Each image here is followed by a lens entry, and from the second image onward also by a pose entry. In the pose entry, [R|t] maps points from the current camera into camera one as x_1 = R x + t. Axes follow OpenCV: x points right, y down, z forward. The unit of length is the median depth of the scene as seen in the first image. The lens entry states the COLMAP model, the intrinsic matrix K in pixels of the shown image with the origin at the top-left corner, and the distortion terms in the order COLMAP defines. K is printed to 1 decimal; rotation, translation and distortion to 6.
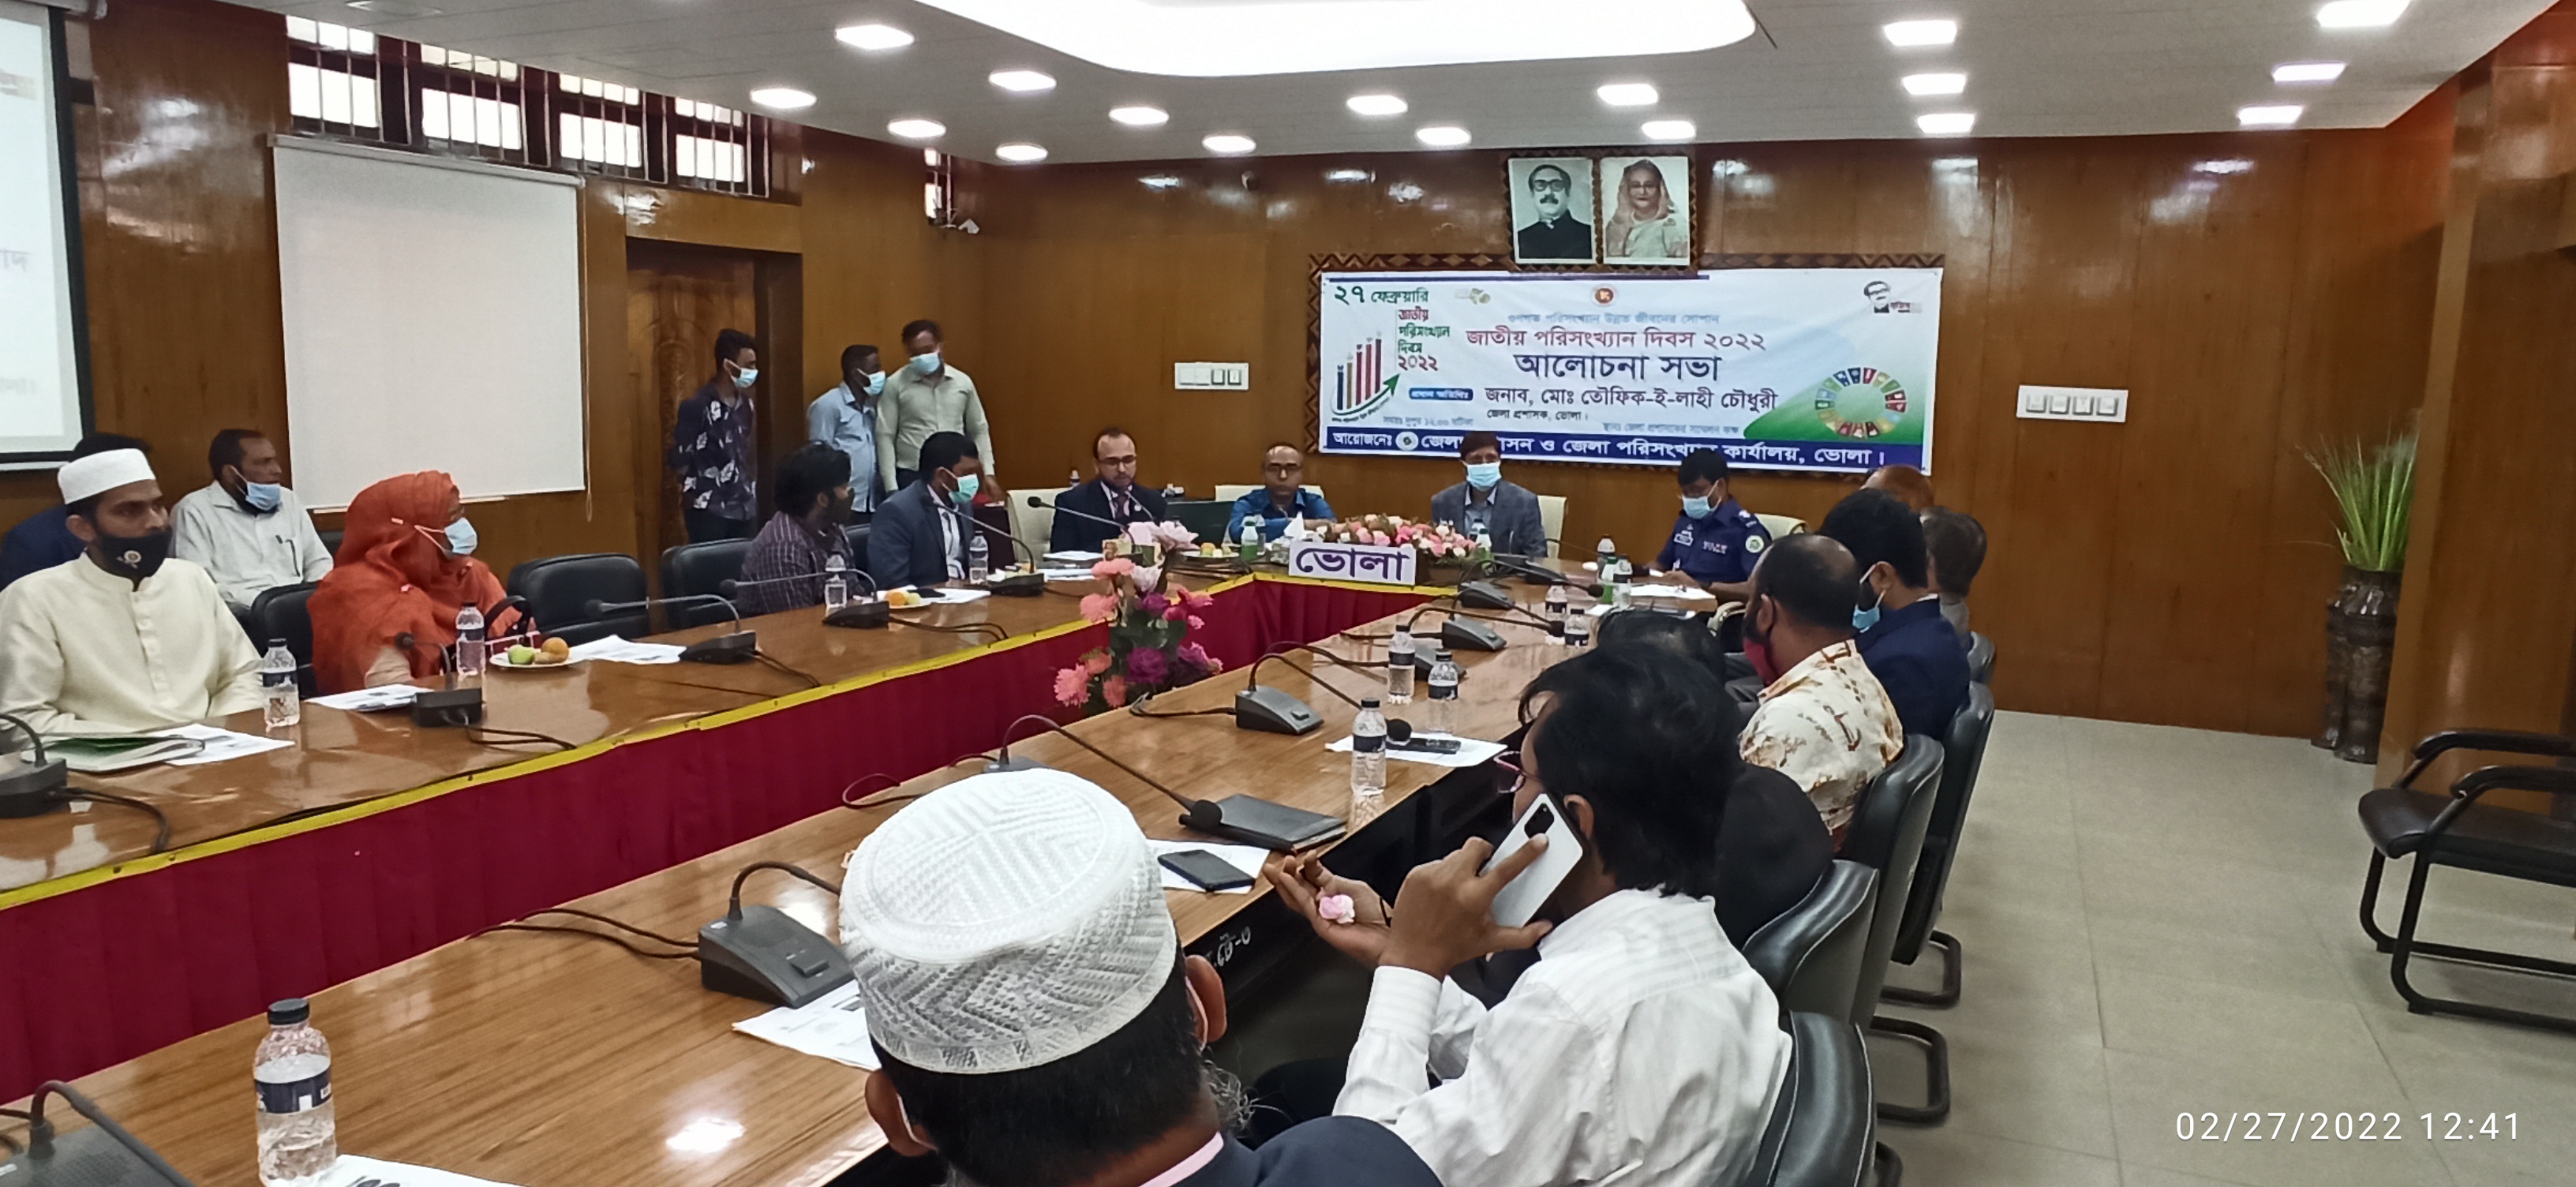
lens RADIAL K [[1634.4, 0, 1284.7], [0, 1634.4, 604.6], [0, 0, 1]] dist [-0.080367, 0.064058]
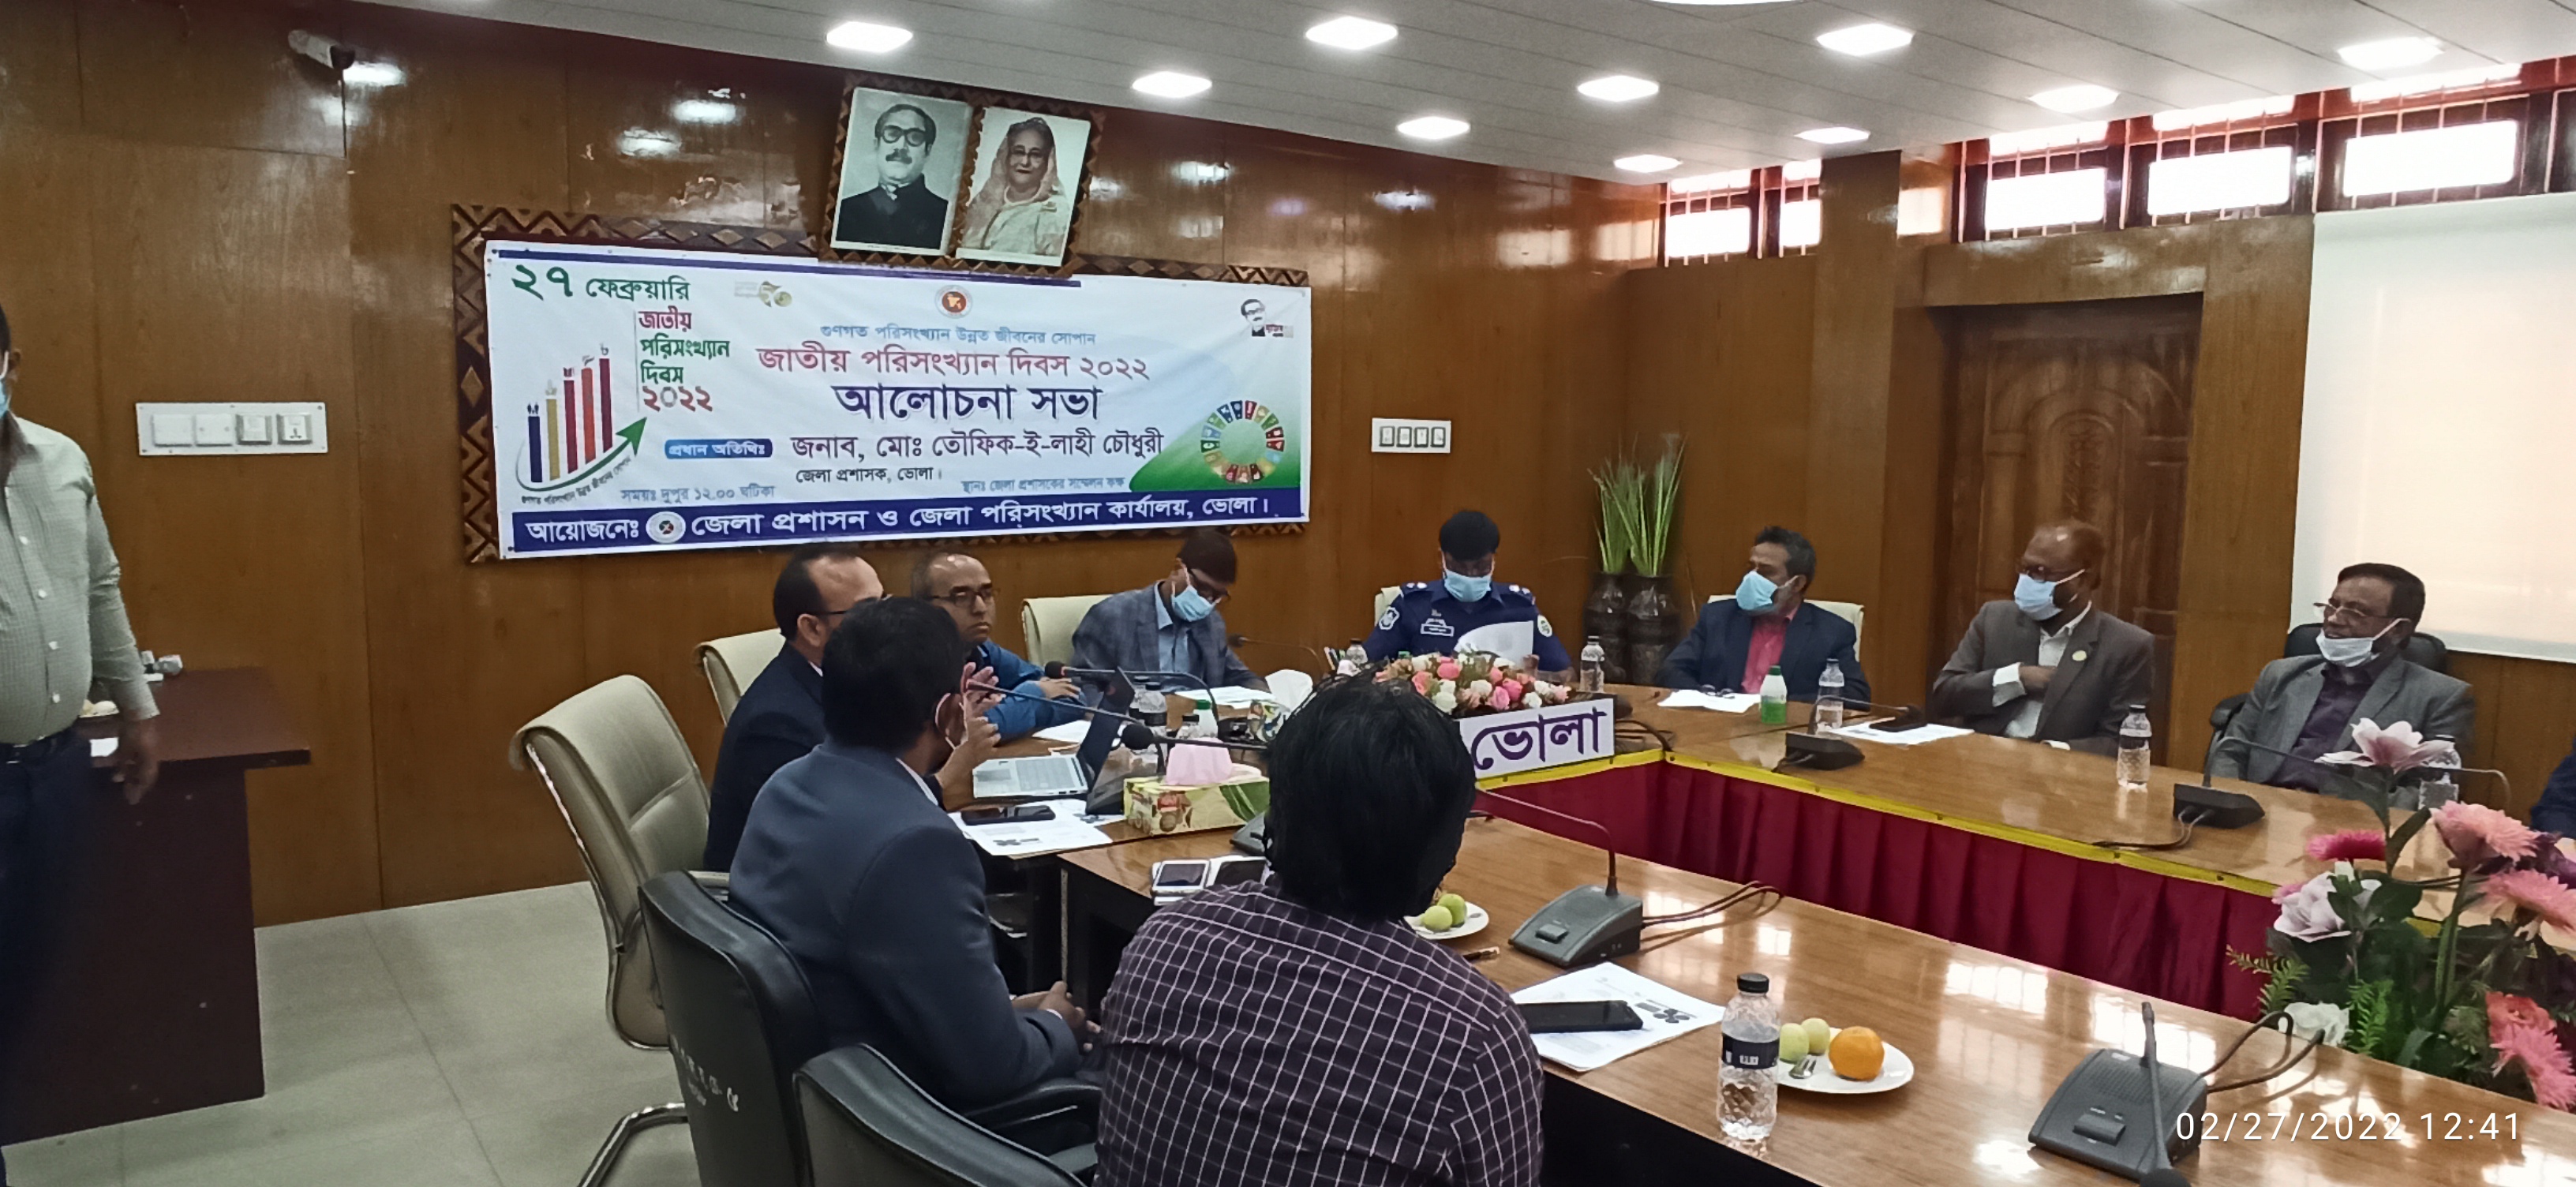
lens RADIAL K [[1634.4, 0, 1284.7], [0, 1634.4, 604.6], [0, 0, 1]] dist [-0.080367, 0.064058]
pose [[0.482315, -0.114331, 0.868505, -0.365796], [0.123212, 0.990444, 0.061959, -0.086502], [-0.867290, 0.077126, 0.491793, 0.541740]]
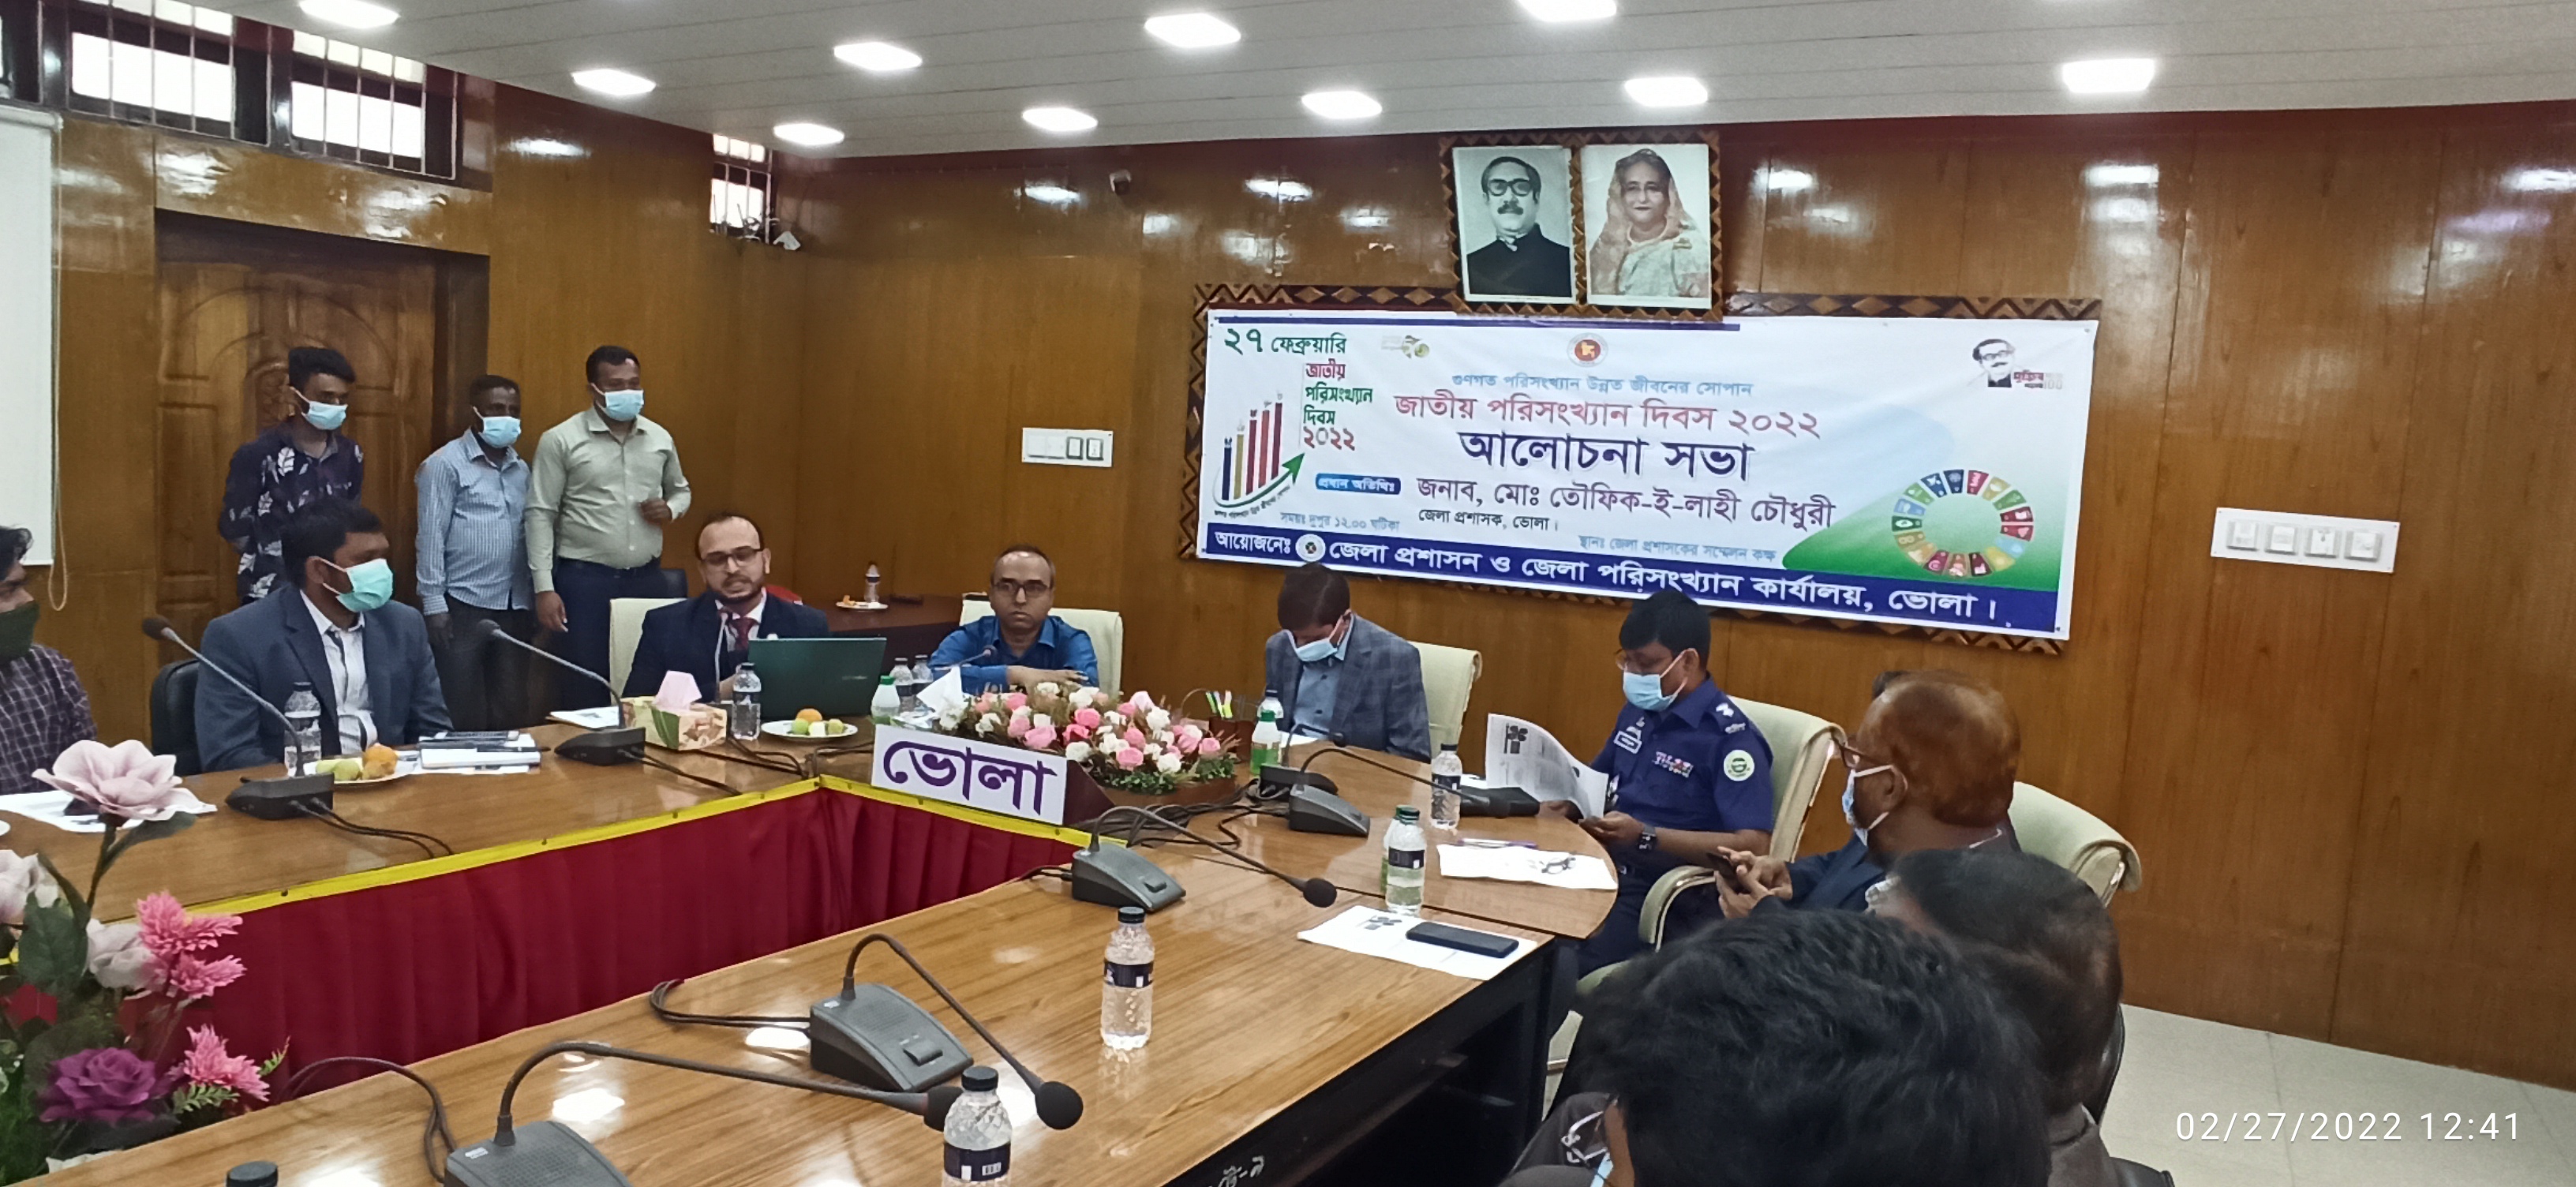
lens RADIAL K [[1634.4, 0, 1284.7], [0, 1634.4, 604.6], [0, 0, 1]] dist [-0.080367, 0.064058]
pose [[0.995174, 0.050107, -0.084374, 0.133873], [-0.054439, 0.997272, -0.049848, -0.042524], [0.081646, 0.054201, 0.995187, 0.315500]]
